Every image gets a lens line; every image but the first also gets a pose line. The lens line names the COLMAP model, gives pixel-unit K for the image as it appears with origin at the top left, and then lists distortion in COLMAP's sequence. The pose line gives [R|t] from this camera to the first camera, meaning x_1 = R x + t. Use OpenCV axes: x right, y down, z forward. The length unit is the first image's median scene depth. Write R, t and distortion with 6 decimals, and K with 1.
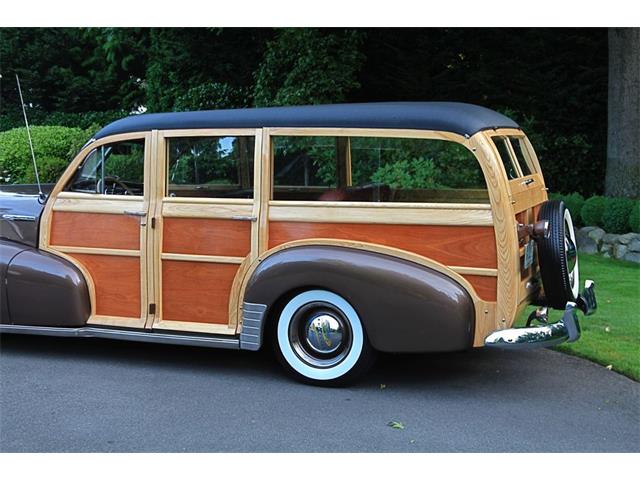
lens RADIAL K [[967.8, 0, 319.3], [0, 967.8, 293.5], [0, 0, 1]] dist [0.141806, -0.006961]
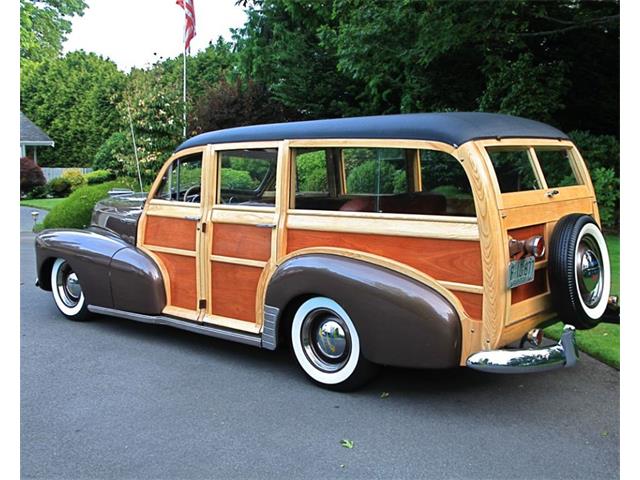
lens RADIAL K [[743.3, 0, 321.0], [0, 743.3, 296.4], [0, 0, 1]] dist [-0.027951, -0.015730]
pose [[0.946906, 0.052100, -0.317262, 0.241315], [-0.041888, 0.998364, 0.038931, -0.034045], [0.318771, -0.023574, 0.947539, 0.244192]]
